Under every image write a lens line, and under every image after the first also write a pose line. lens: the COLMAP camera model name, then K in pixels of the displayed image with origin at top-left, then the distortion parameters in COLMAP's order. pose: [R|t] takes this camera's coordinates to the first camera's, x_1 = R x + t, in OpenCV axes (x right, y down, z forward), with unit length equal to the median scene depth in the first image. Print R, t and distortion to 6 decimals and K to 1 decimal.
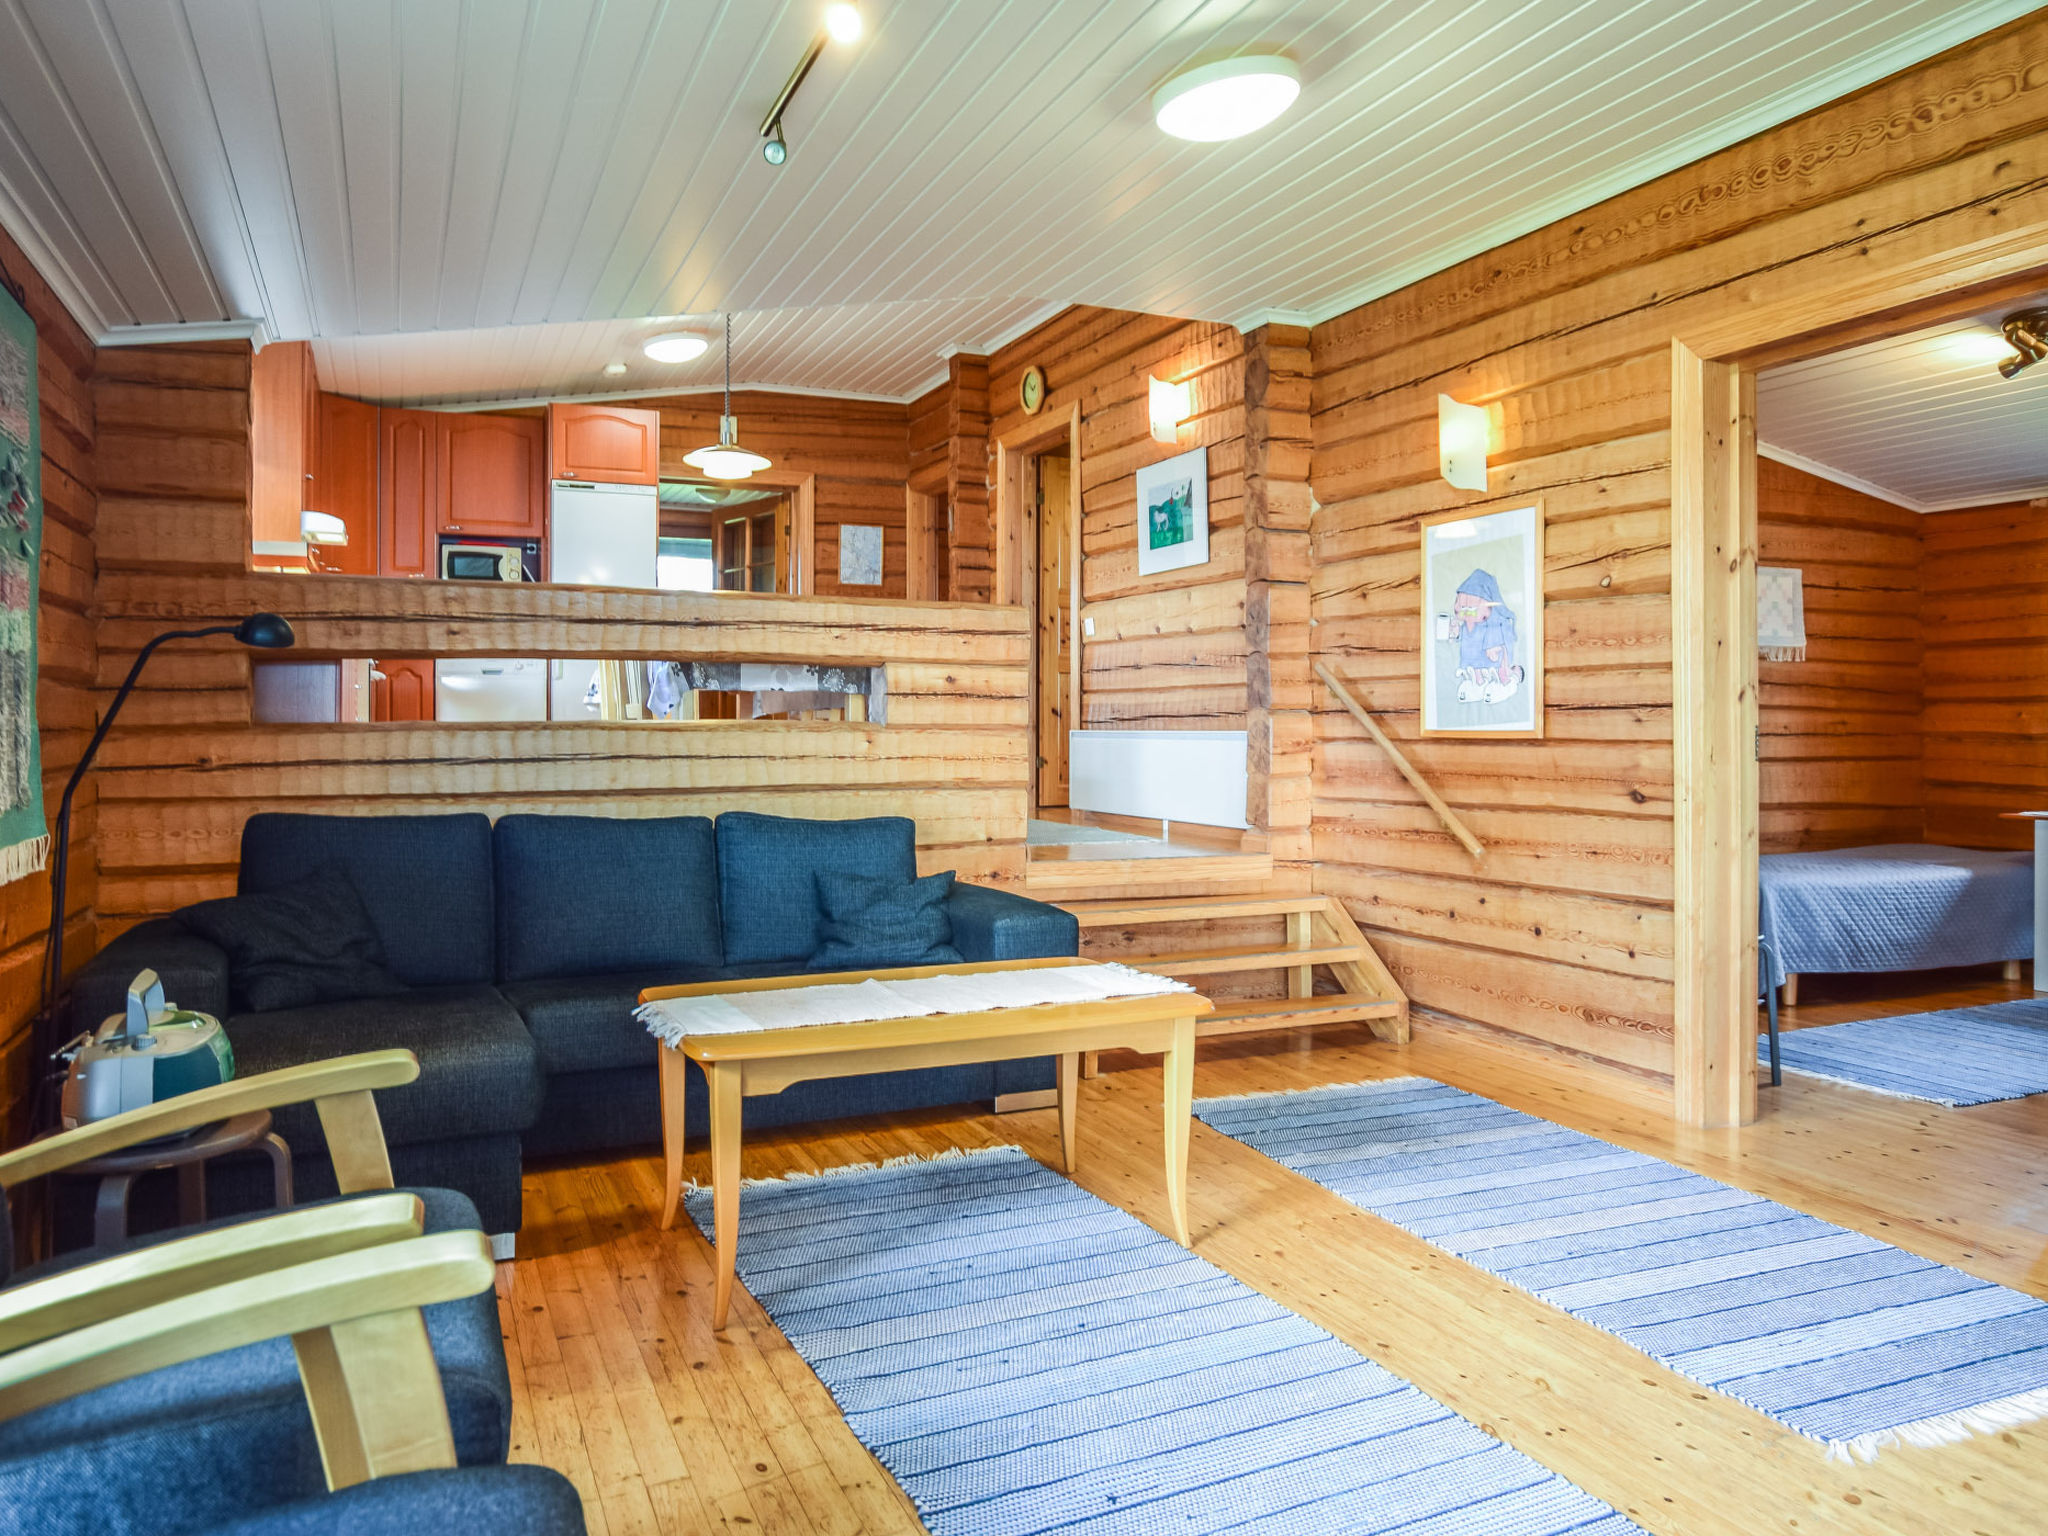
lens RADIAL K [[1382.8, 0, 1007.3], [0, 1382.8, 728.1], [0, 0, 1]] dist [-0.016810, 0.011004]
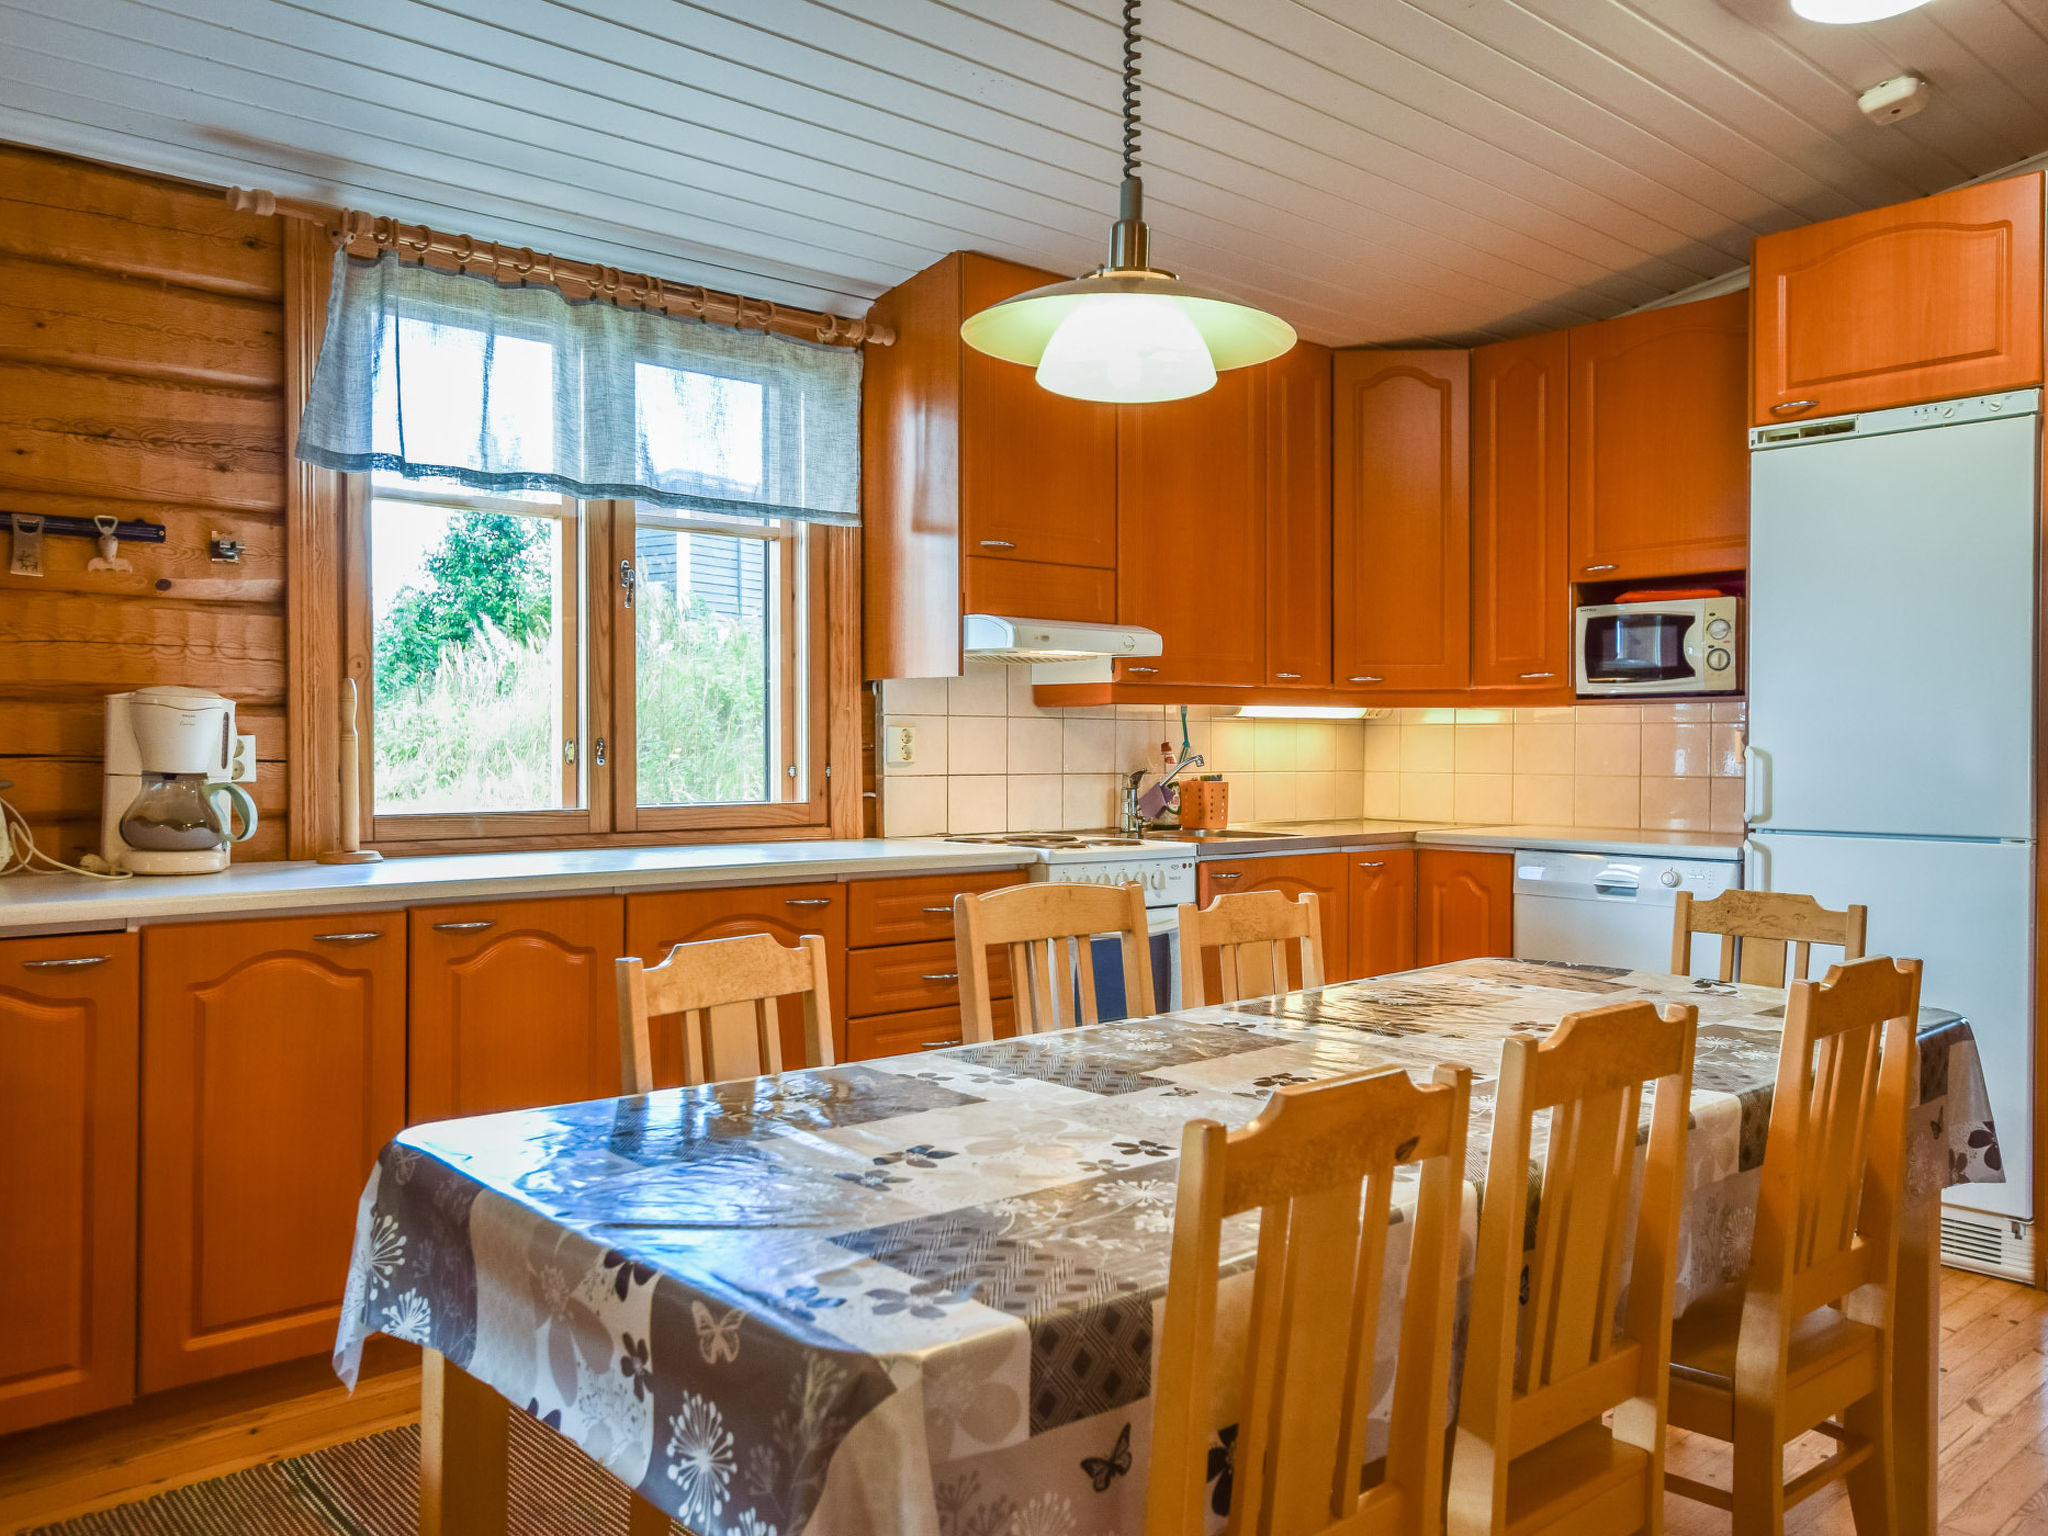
lens RADIAL K [[1598.3, 0, 1025.7], [0, 1598.3, 769.5], [0, 0, 1]] dist [0.000808, 0.006551]
pose [[0.316146, 0.018830, -0.948524, 0.110245], [-0.007255, 0.999822, 0.017430, -0.168739], [0.948683, 0.001371, 0.316226, 1.280052]]
